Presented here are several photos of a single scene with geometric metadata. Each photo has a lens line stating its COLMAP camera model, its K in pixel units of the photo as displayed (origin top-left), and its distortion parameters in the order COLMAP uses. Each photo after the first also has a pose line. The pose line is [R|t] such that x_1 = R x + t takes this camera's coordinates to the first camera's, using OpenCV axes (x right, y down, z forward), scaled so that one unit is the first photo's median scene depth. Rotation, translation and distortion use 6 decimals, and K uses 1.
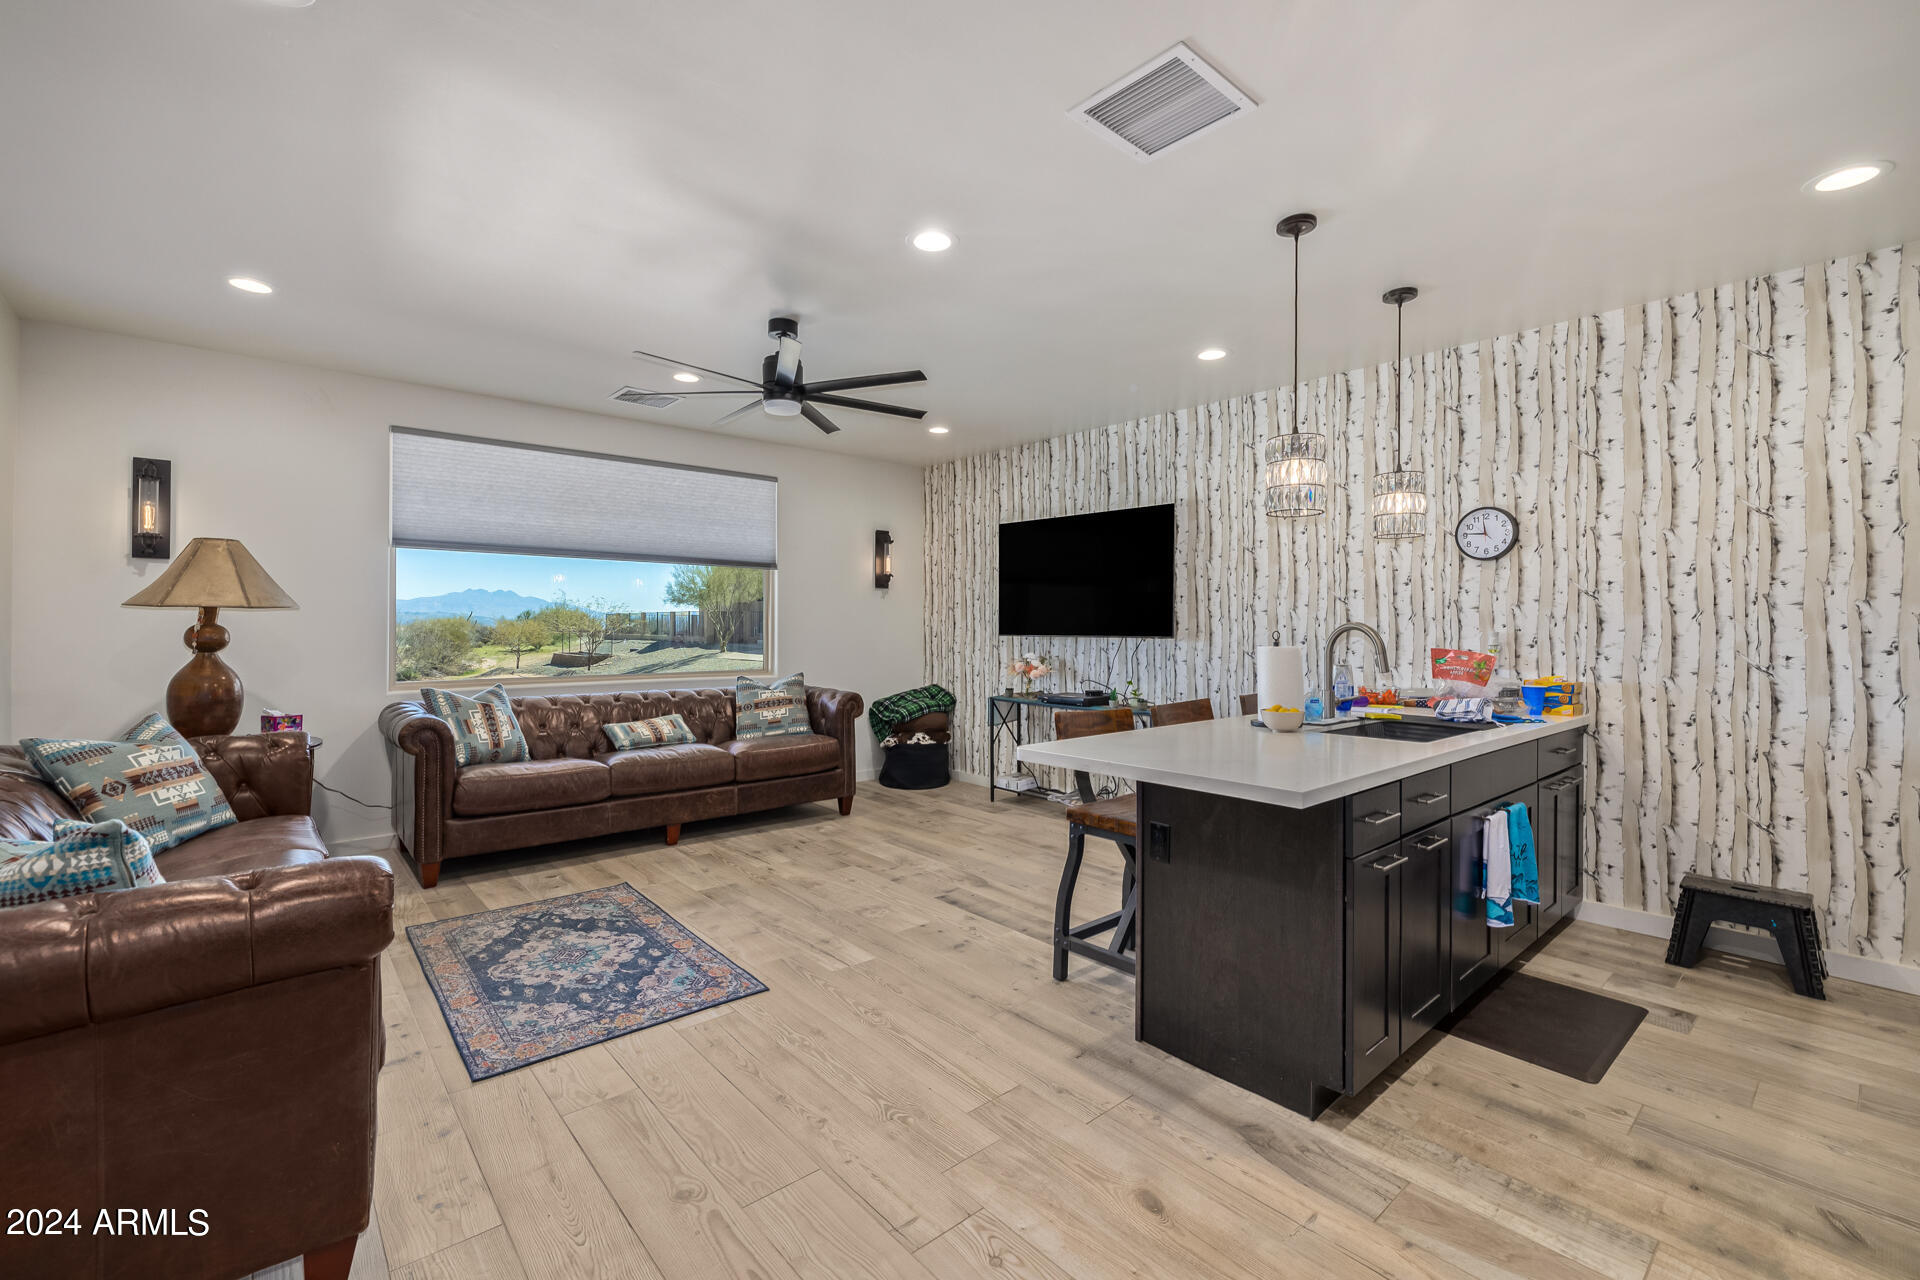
lens RADIAL K [[820.7, 0, 955.9], [0, 820.7, 626.0], [0, 0, 1]] dist [0.001472, 0.000539]
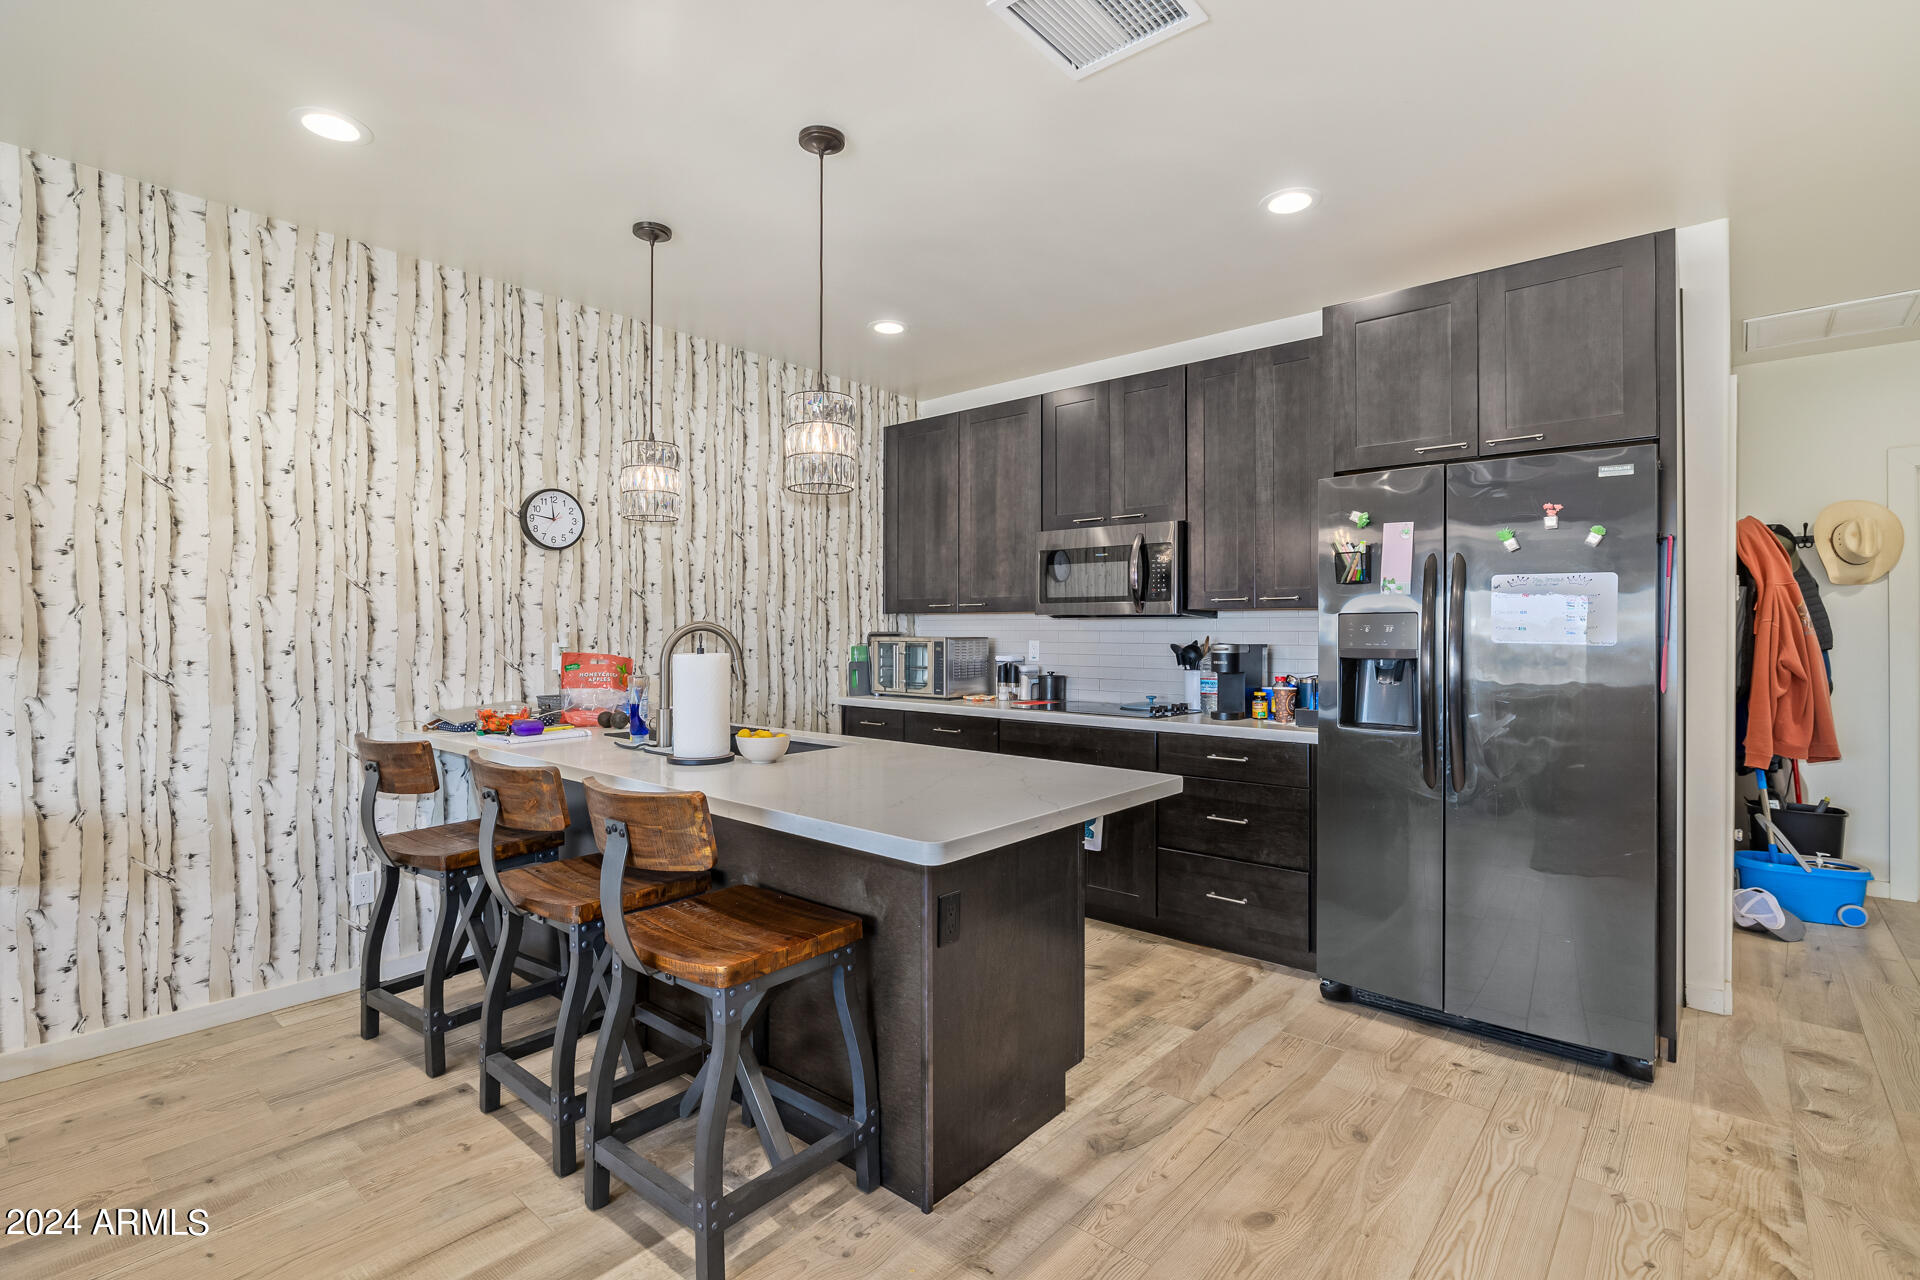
lens RADIAL K [[898.8, 0, 958.1], [0, 898.8, 630.3], [0, 0, 1]] dist [-0.005582, 0.000913]
pose [[-0.147456, -0.006741, 0.989046, -0.397128], [-0.004145, 0.999972, 0.006197, -0.002938], [-0.989060, -0.003186, -0.147480, 0.790871]]
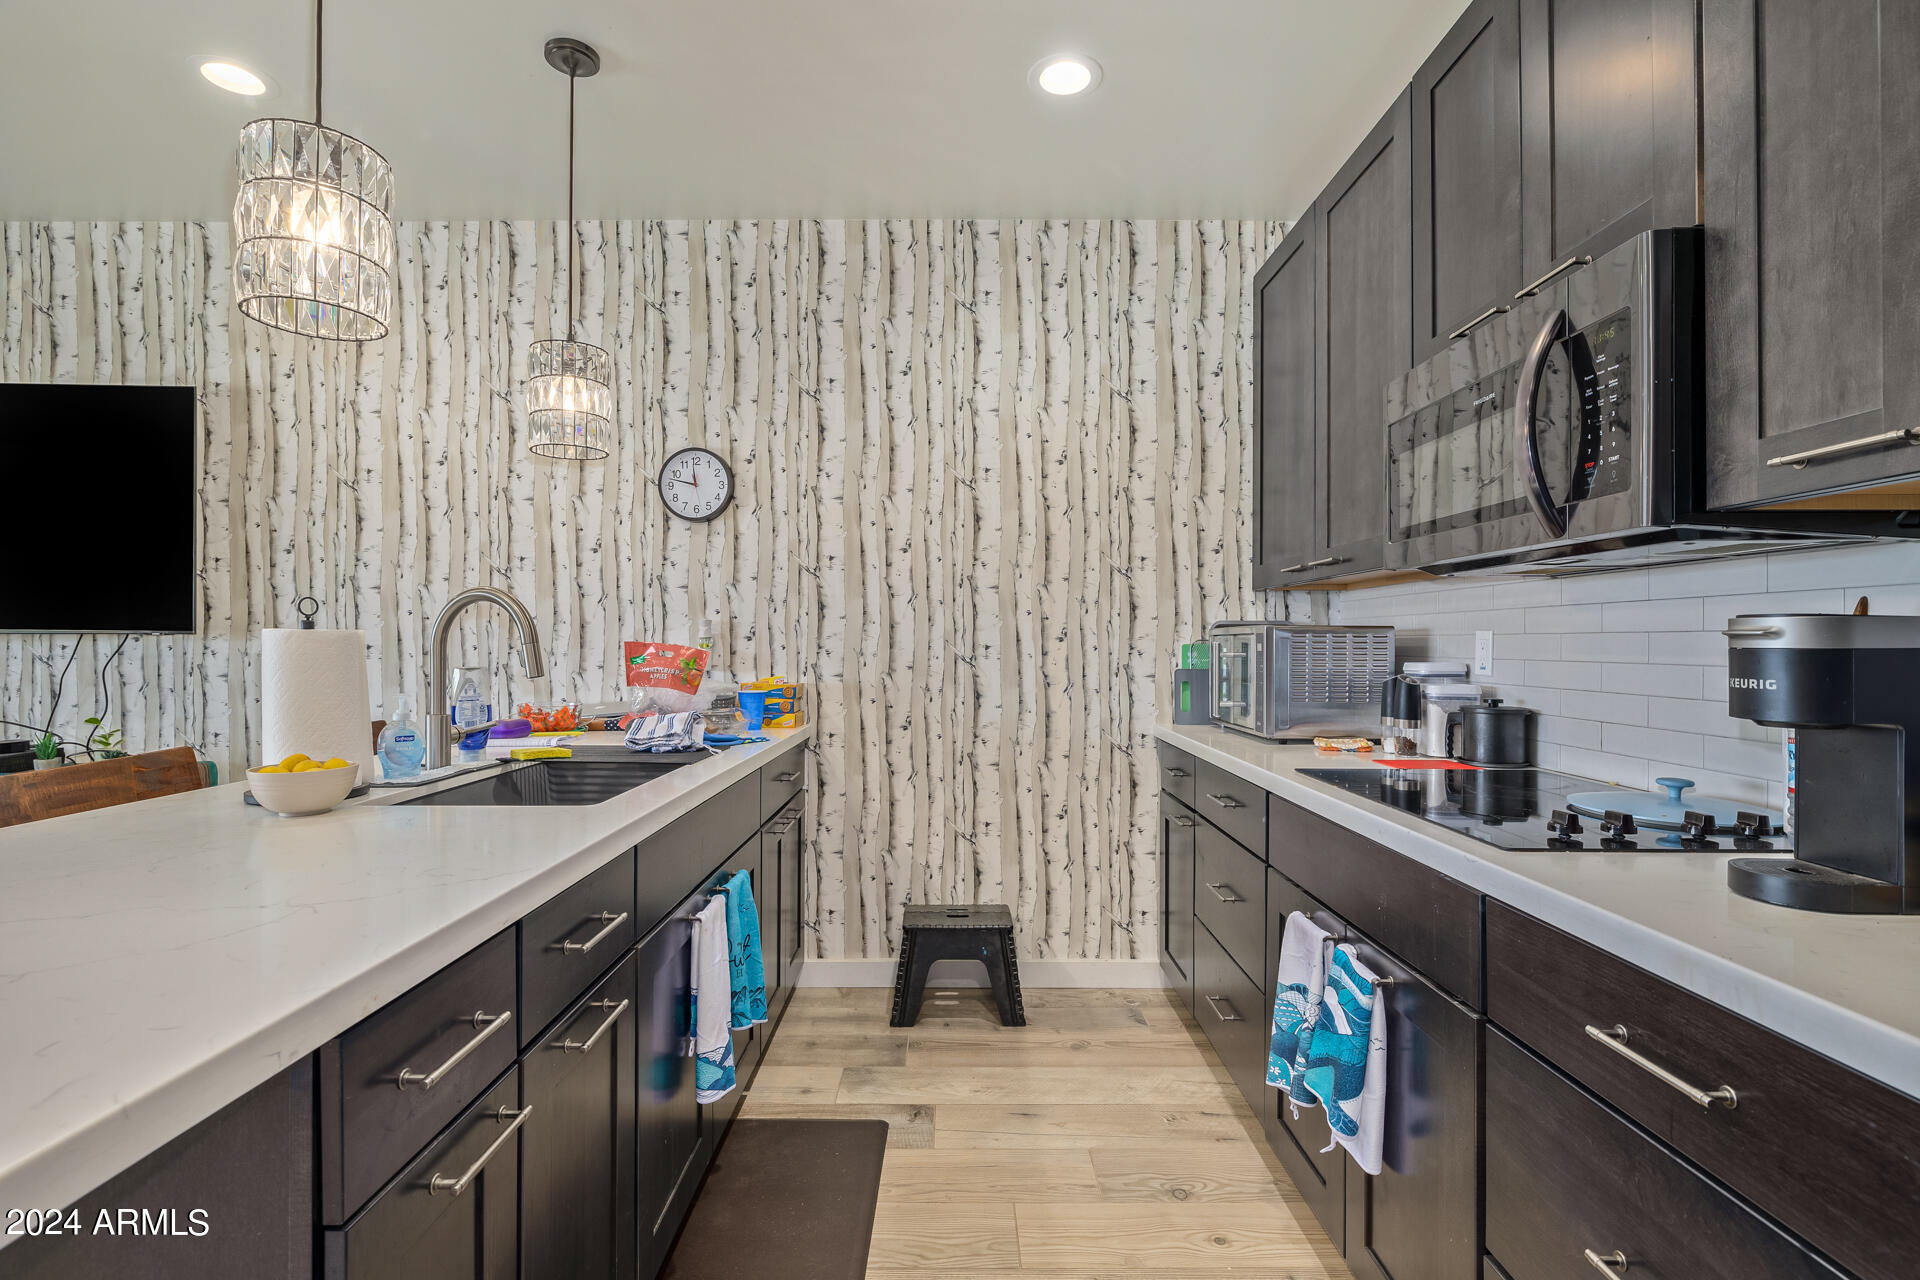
lens RADIAL K [[898.8, 0, 956.3], [0, 898.8, 640.4], [0, 0, 1]] dist [-0.005582, 0.000913]
pose [[0.657399, -0.000651, 0.753543, 0.217943], [0.000016, 1.000000, 0.000851, 0.027237], [-0.753543, -0.000547, 0.657398, 0.335152]]
